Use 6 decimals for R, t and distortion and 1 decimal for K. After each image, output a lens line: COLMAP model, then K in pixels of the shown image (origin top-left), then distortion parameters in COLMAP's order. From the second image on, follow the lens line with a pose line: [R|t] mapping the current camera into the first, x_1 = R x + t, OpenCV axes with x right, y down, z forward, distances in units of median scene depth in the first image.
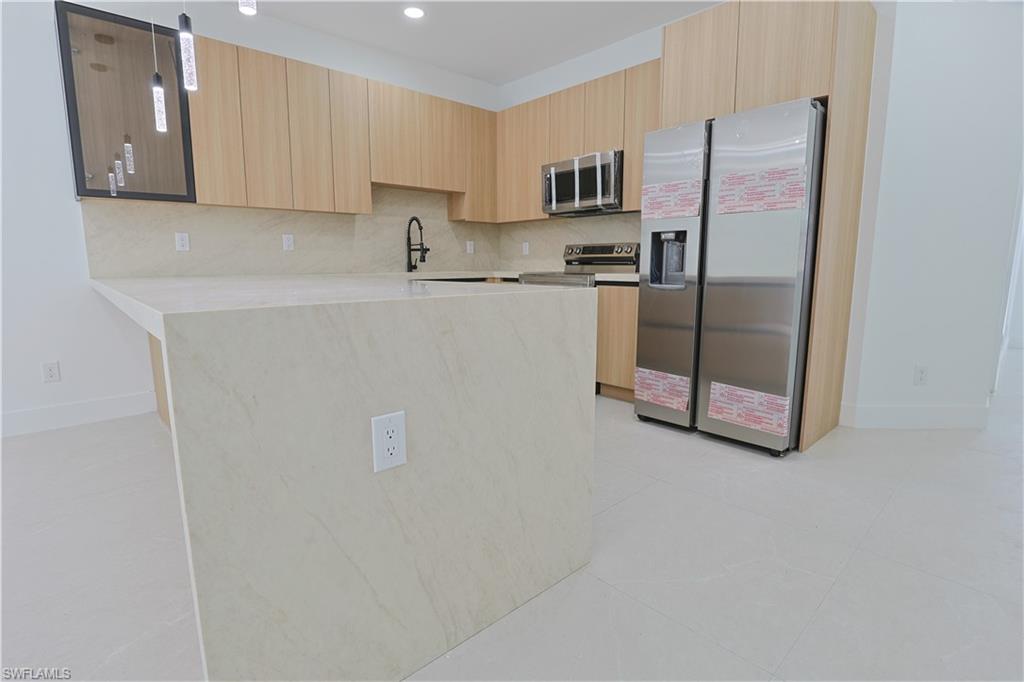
lens RADIAL K [[494.3, 0, 516.4], [0, 494.3, 340.8], [0, 0, 1]] dist [-0.038132, 0.006373]
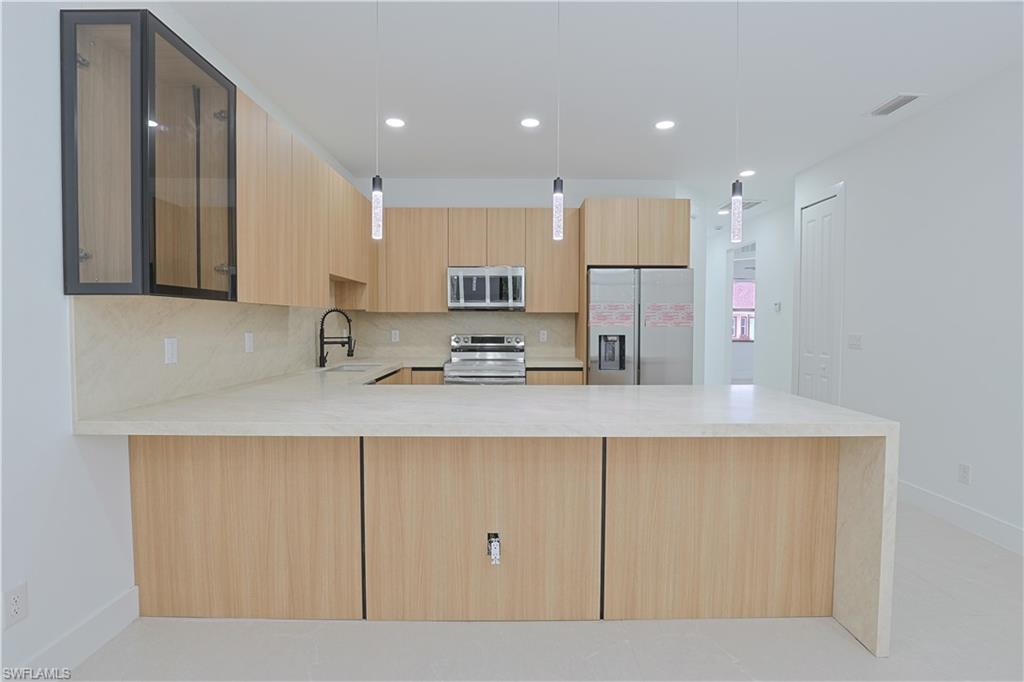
lens RADIAL K [[494.3, 0, 516.4], [0, 494.3, 340.8], [0, 0, 1]] dist [-0.038132, 0.006373]
pose [[0.674750, -0.024868, 0.737627, -0.727019], [0.110323, 0.991602, -0.067489, -0.098148], [-0.729754, 0.126916, 0.671827, 0.143719]]
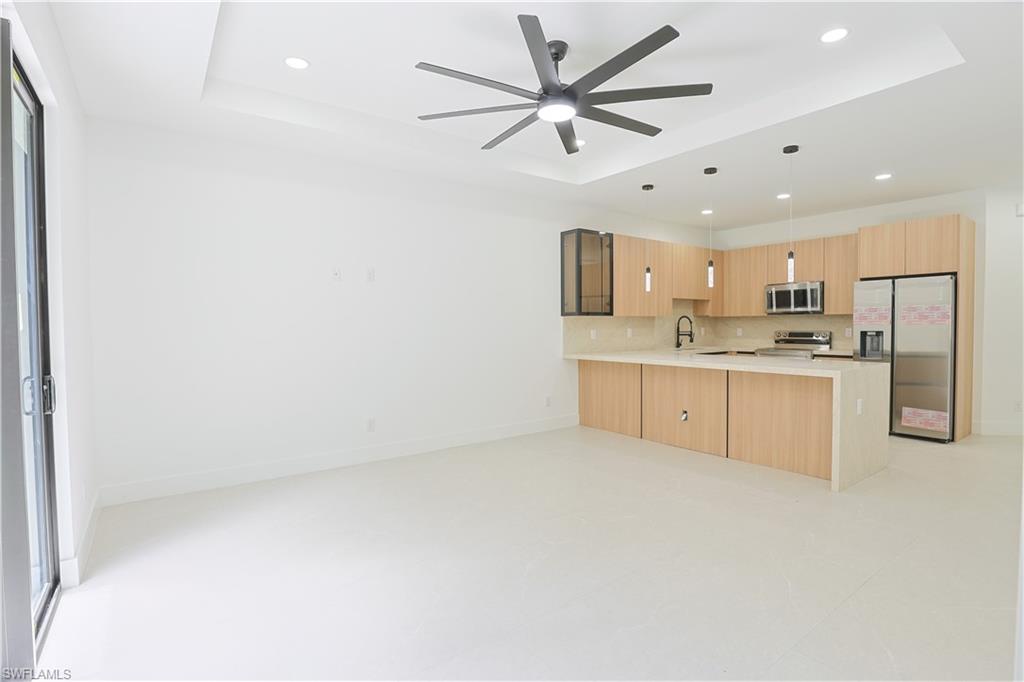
lens RADIAL K [[494.3, 0, 516.4], [0, 494.3, 340.8], [0, 0, 1]] dist [-0.038132, 0.006373]
pose [[0.993783, -0.004017, -0.111258, -0.648268], [-0.009649, 0.992480, -0.122028, 0.049687], [0.110911, 0.122343, 0.986271, -0.784162]]
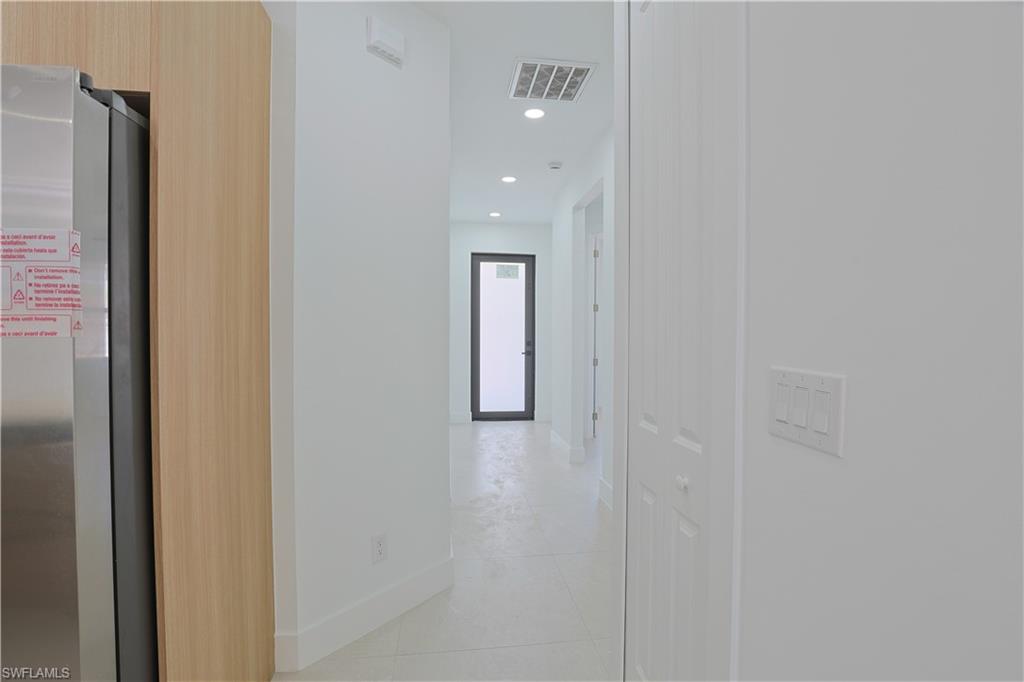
lens RADIAL K [[494.3, 0, 516.4], [0, 494.3, 340.8], [0, 0, 1]] dist [-0.038132, 0.006373]
pose [[0.577440, -0.010135, 0.816370, 0.279723], [0.125201, 0.989195, -0.076278, -0.114428], [-0.806776, 0.146257, 0.572470, 0.288286]]
